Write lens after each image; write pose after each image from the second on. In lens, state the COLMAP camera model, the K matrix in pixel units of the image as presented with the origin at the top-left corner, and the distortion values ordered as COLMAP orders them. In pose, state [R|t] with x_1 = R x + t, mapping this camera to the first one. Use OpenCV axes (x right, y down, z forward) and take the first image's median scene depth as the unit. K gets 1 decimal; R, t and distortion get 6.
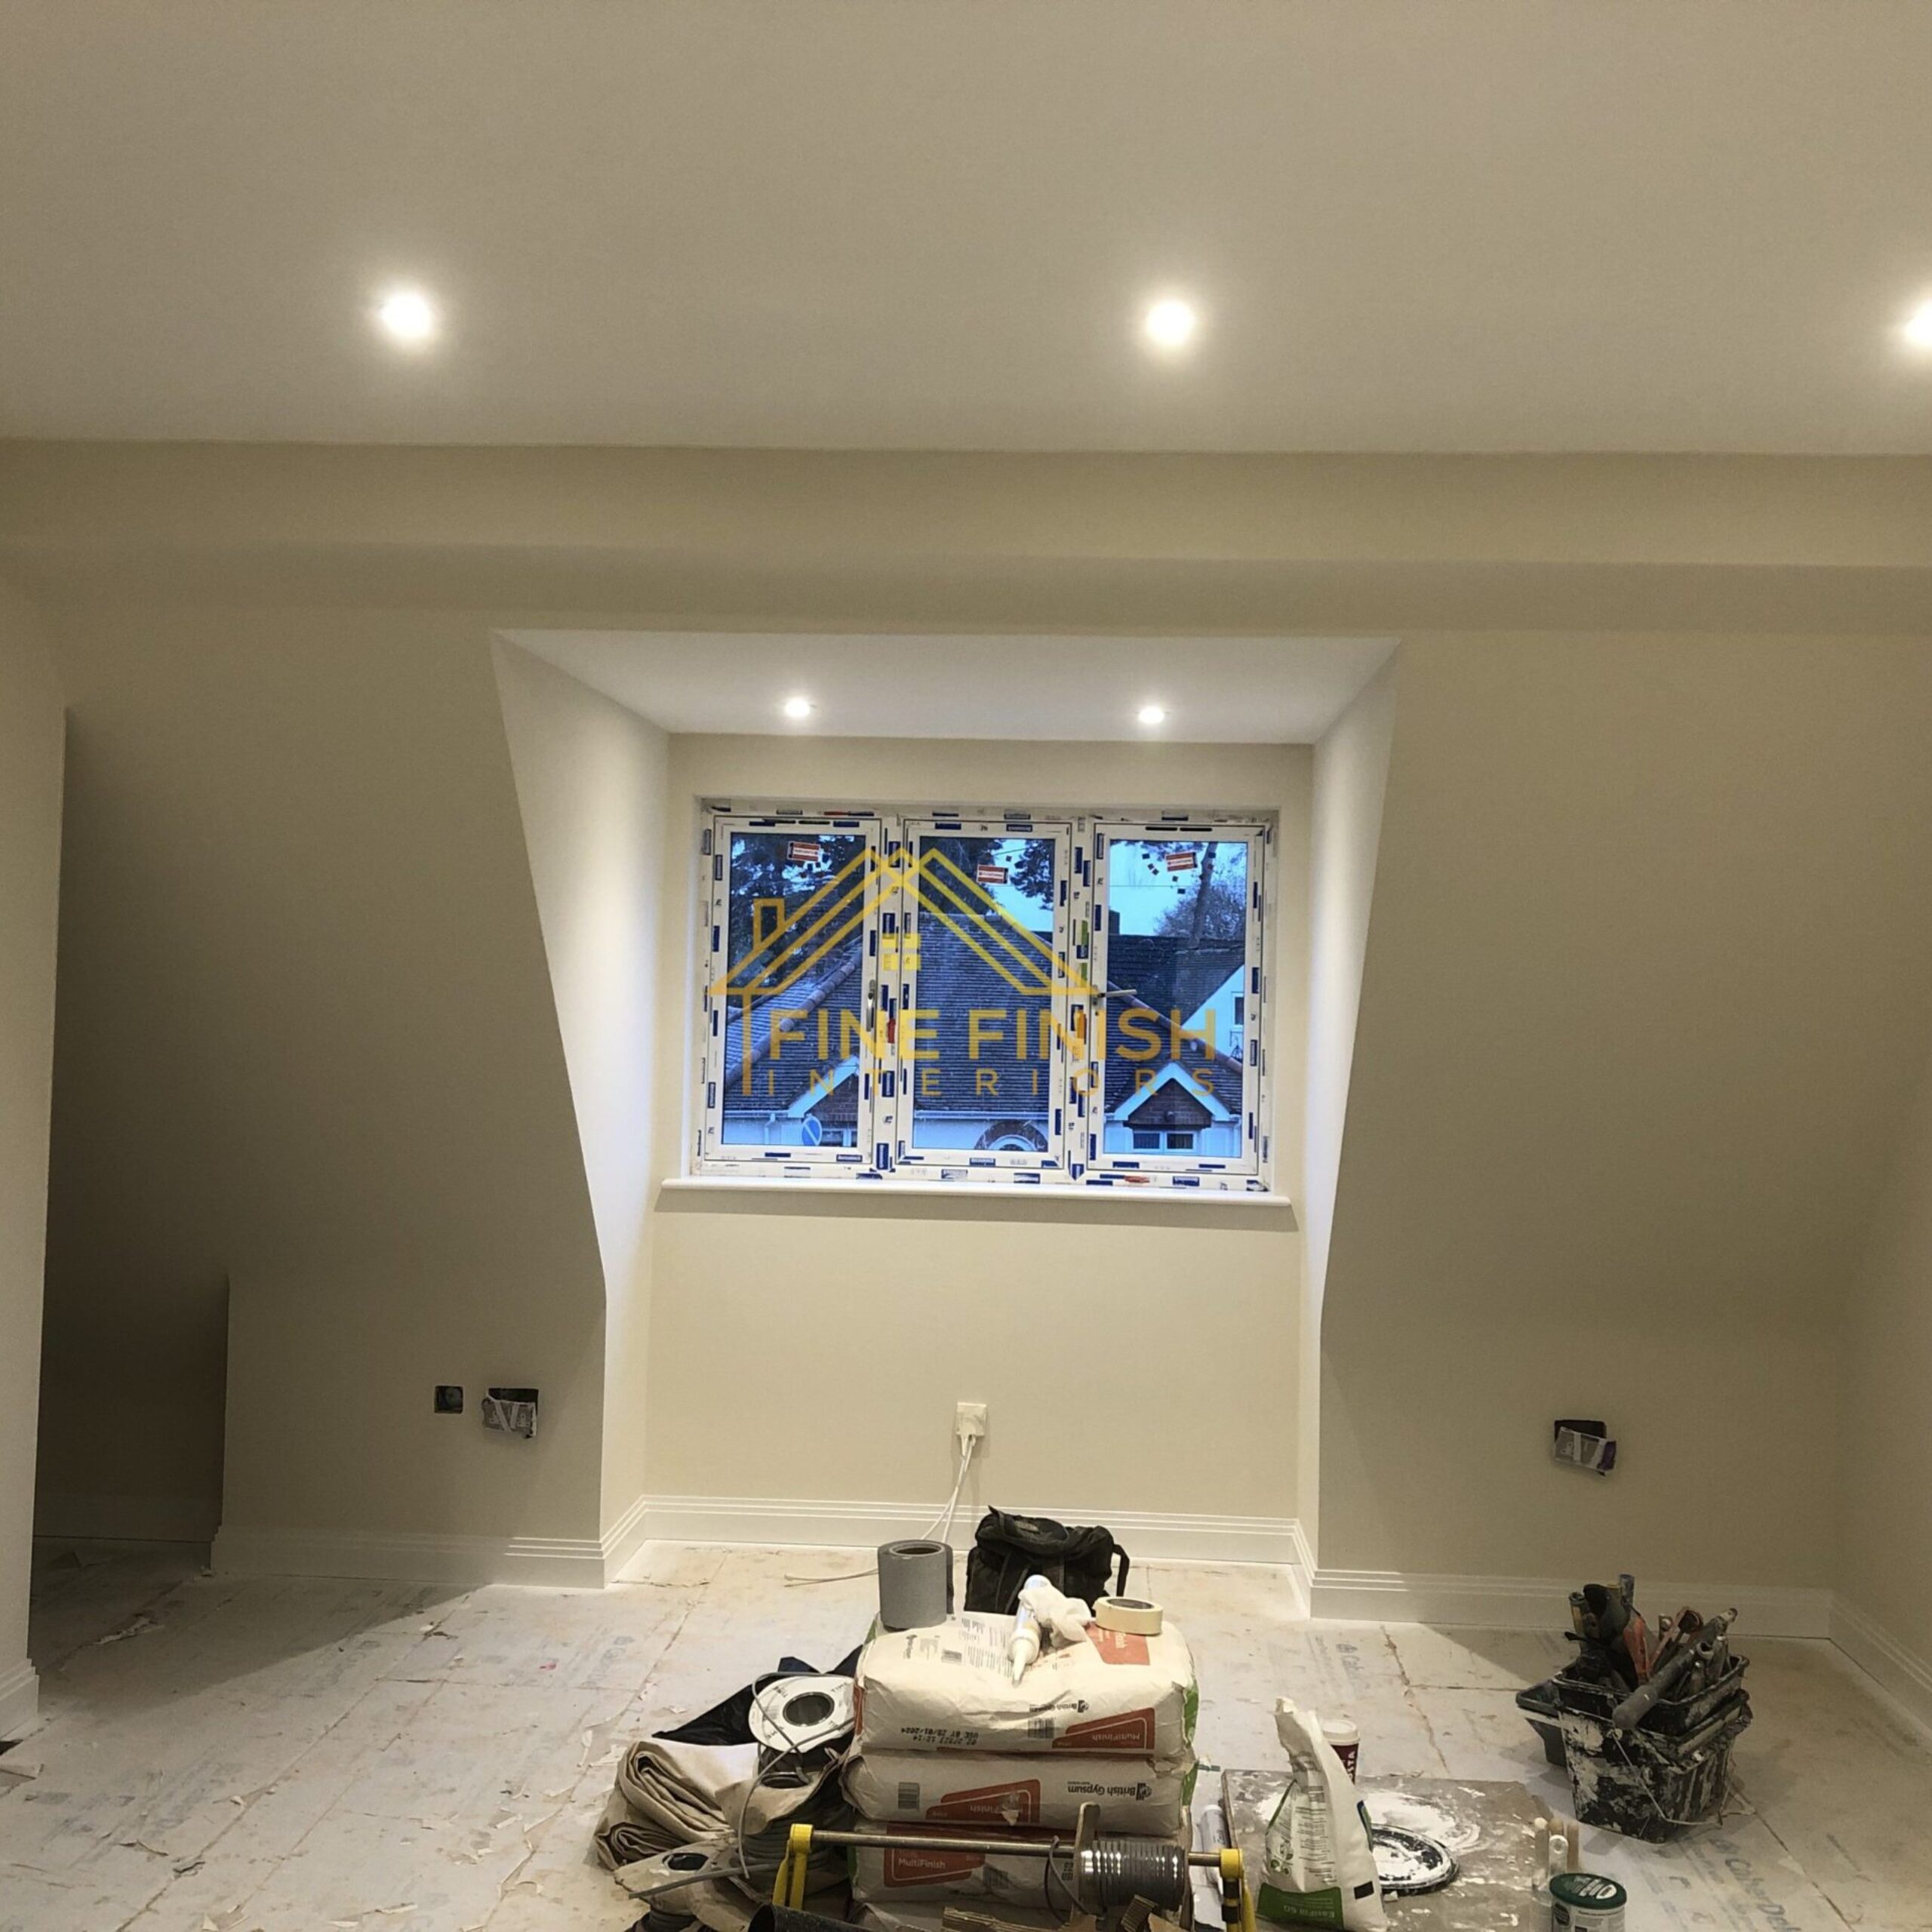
lens RADIAL K [[2090.0, 0, 966.0], [0, 2090.0, 966.0], [0, 0, 1]] dist [0.039462, -0.061823]
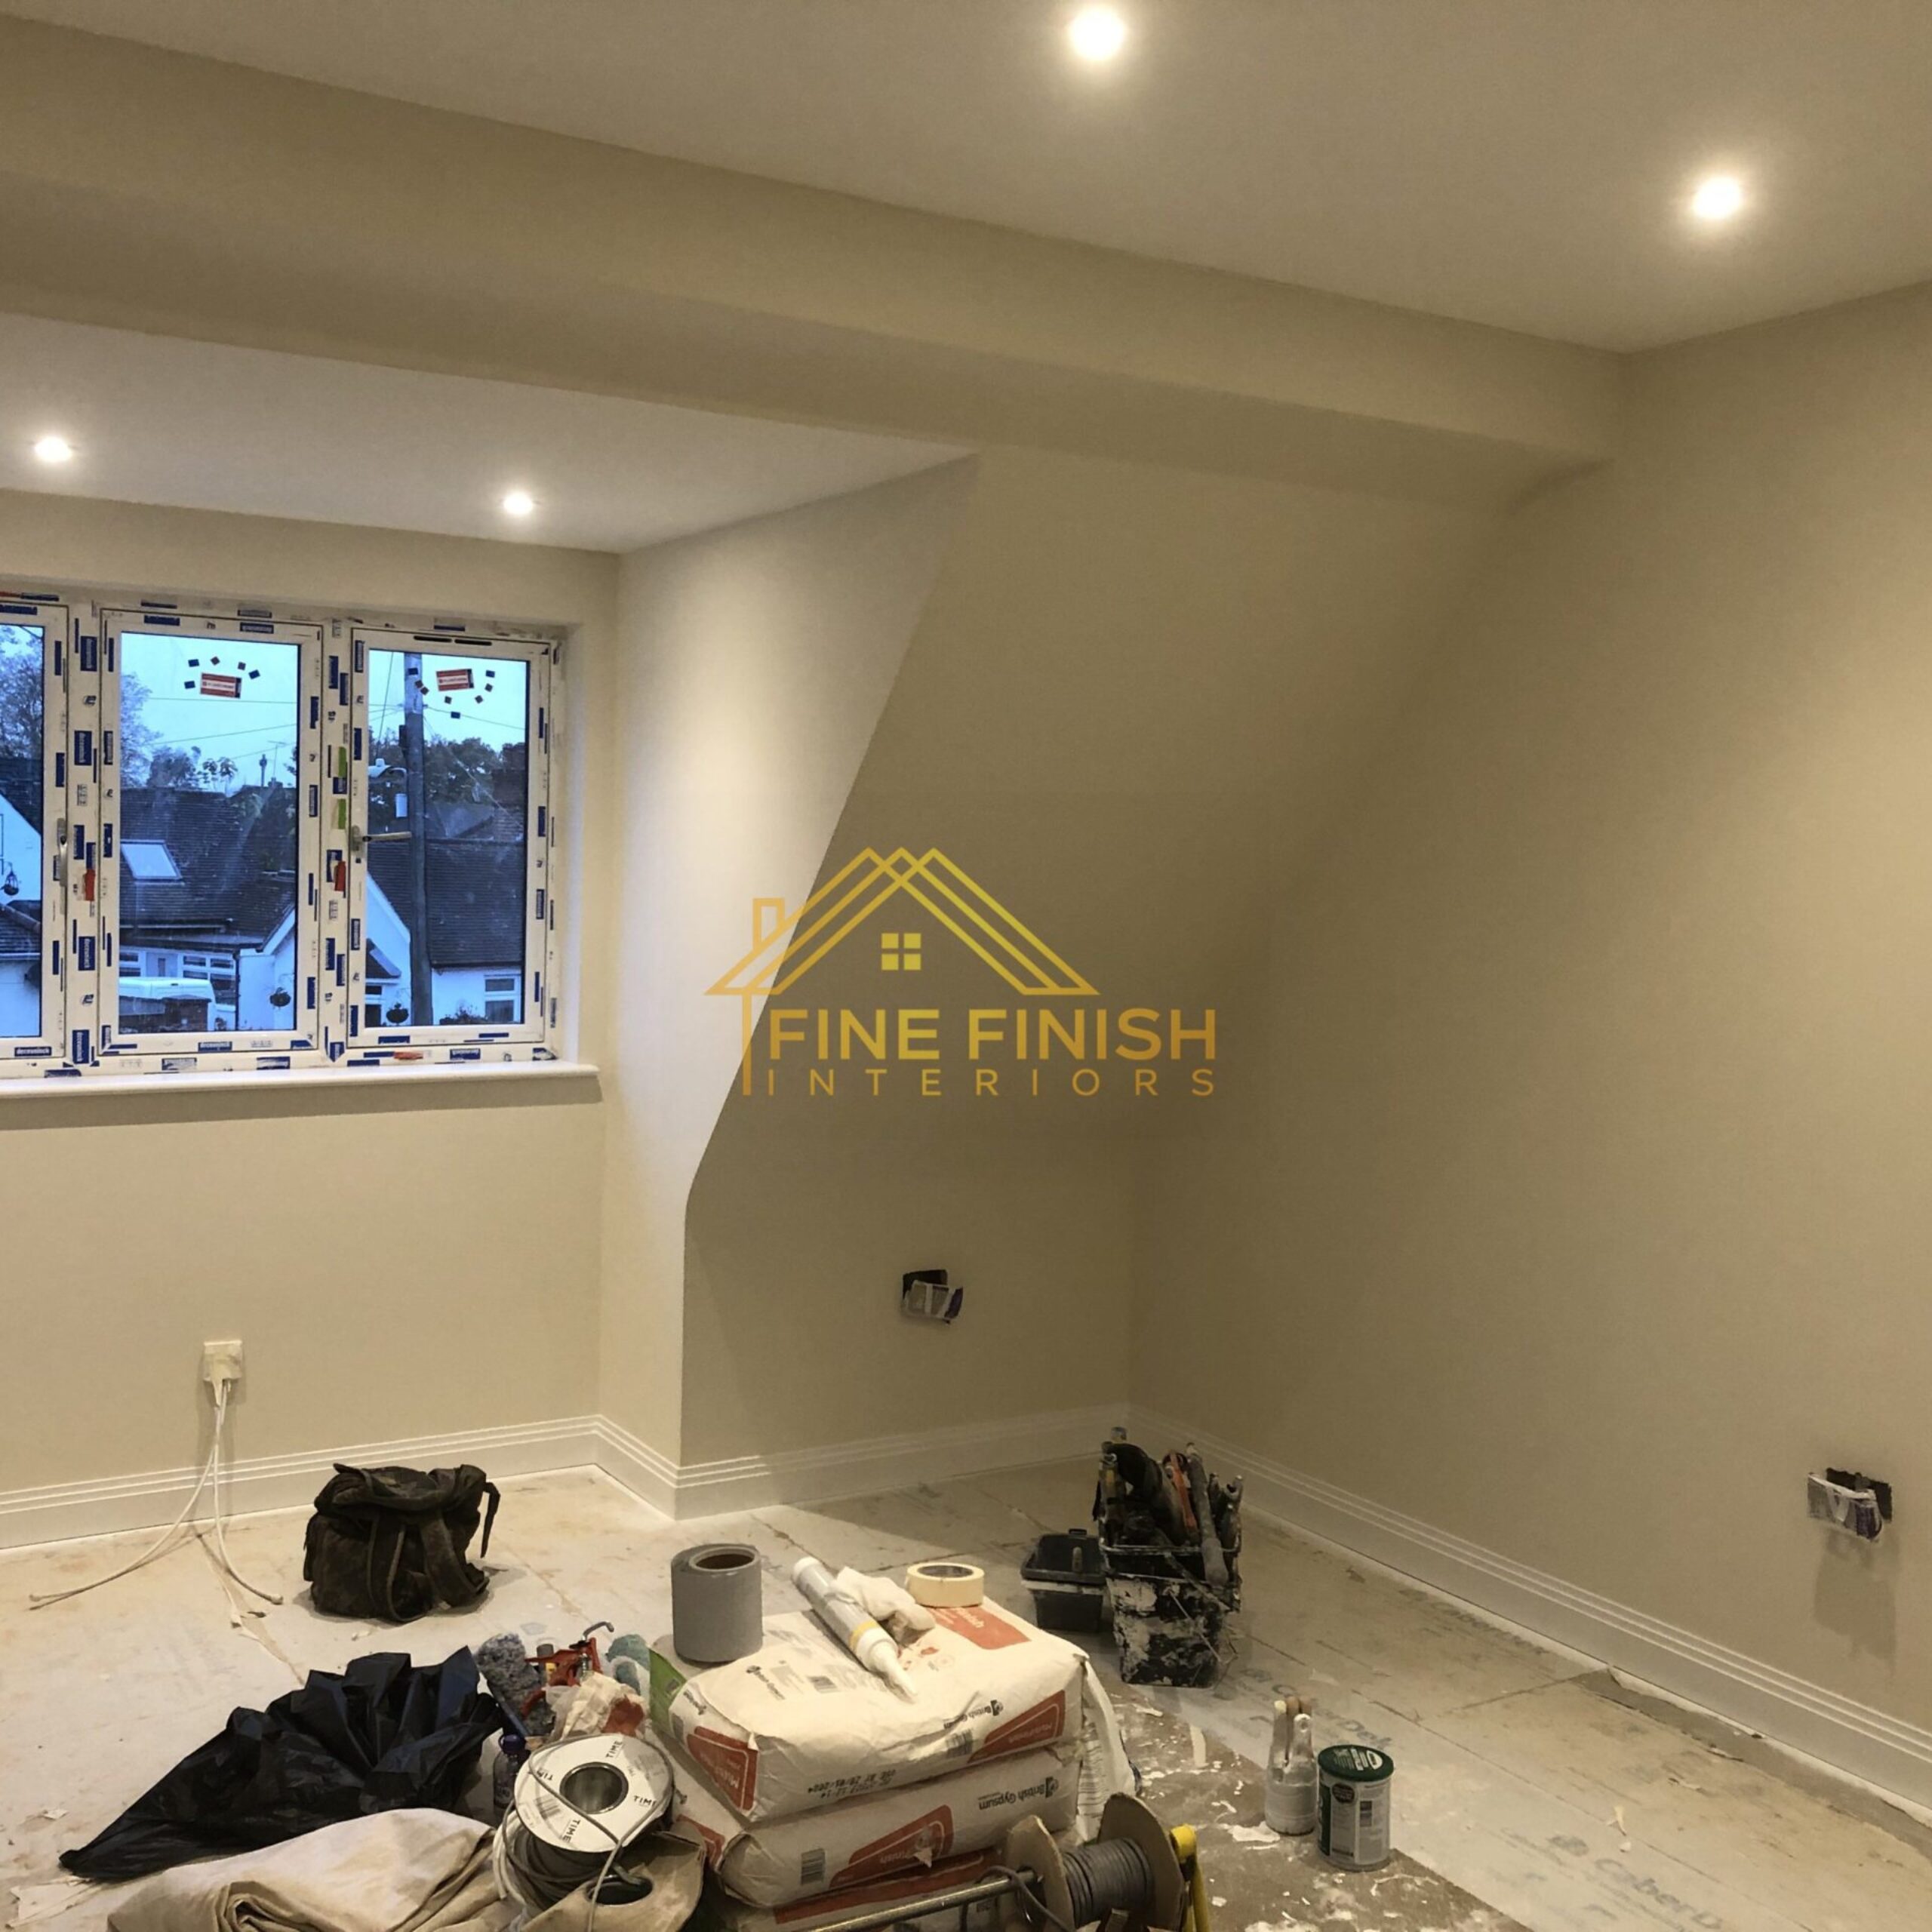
lens RADIAL K [[2074.4, 0, 761.5], [0, 2074.4, 1014.7], [0, 0, 1]] dist [0.136030, -0.361137]
pose [[0.827902, -0.052636, 0.558397, -0.302689], [-0.008119, 0.994358, 0.105767, -0.006034], [-0.560814, -0.092098, 0.822804, 0.248830]]
